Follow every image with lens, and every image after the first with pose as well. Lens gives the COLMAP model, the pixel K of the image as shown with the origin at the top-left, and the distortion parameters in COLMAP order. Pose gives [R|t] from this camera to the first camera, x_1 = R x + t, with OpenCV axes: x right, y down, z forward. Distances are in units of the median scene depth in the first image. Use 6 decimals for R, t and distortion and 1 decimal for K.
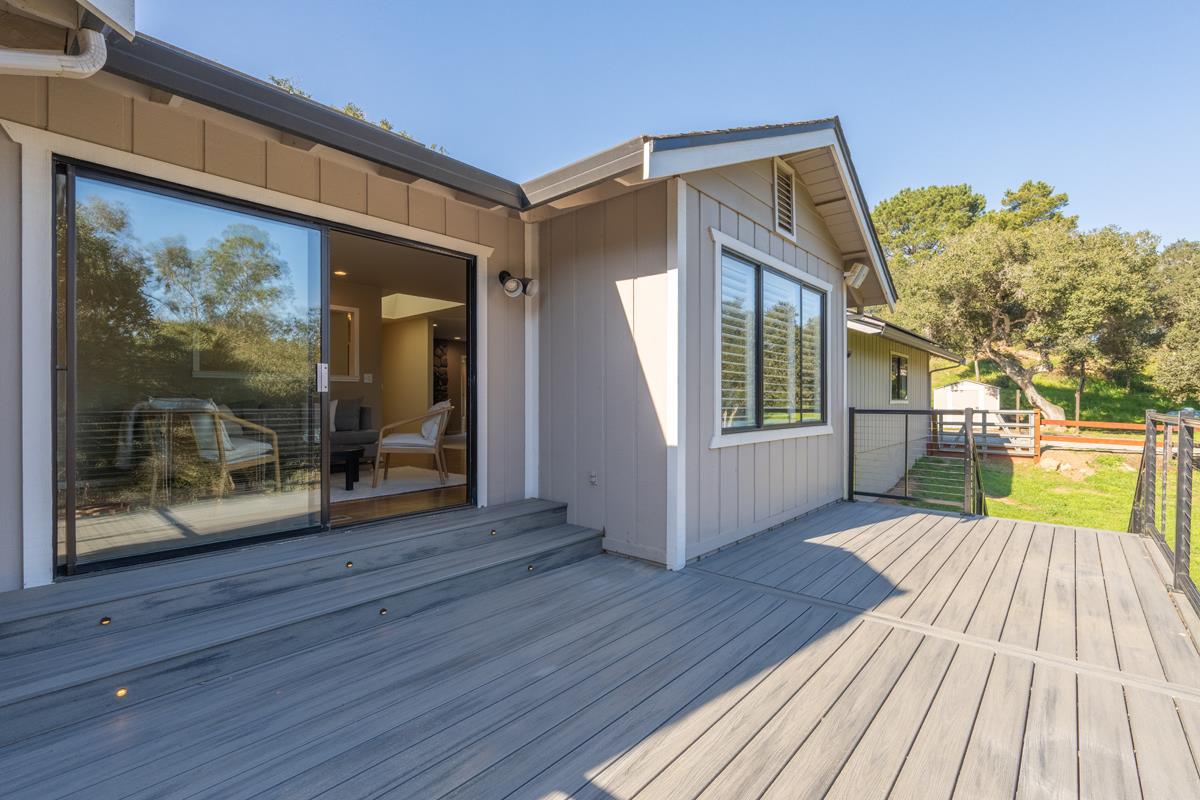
lens RADIAL K [[535.3, 0, 603.0], [0, 535.3, 402.2], [0, 0, 1]] dist [-0.000612, 0.000073]
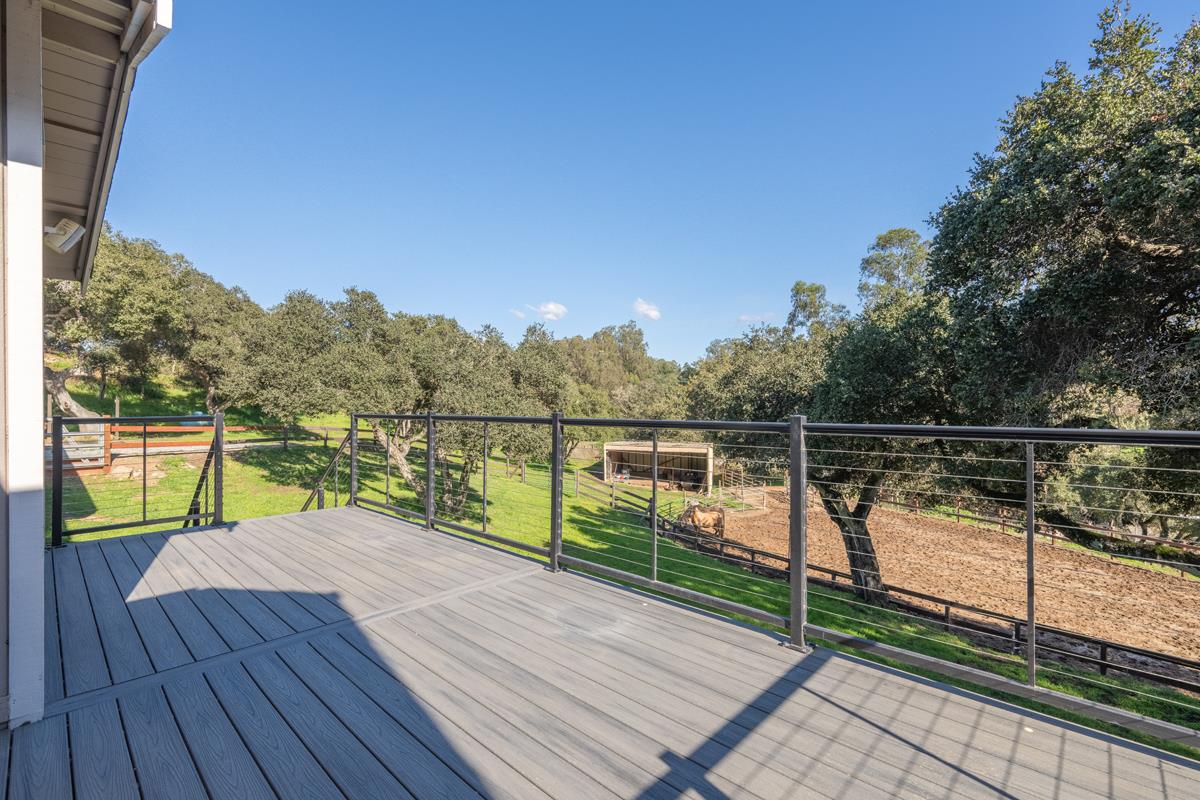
lens RADIAL K [[535.3, 0, 603.0], [0, 535.3, 402.2], [0, 0, 1]] dist [-0.000612, 0.000073]
pose [[0.039795, 0.002427, 0.999205, -0.089730], [0.008677, 0.999959, -0.002774, -0.000053], [-0.999170, 0.008780, 0.039772, 0.095009]]
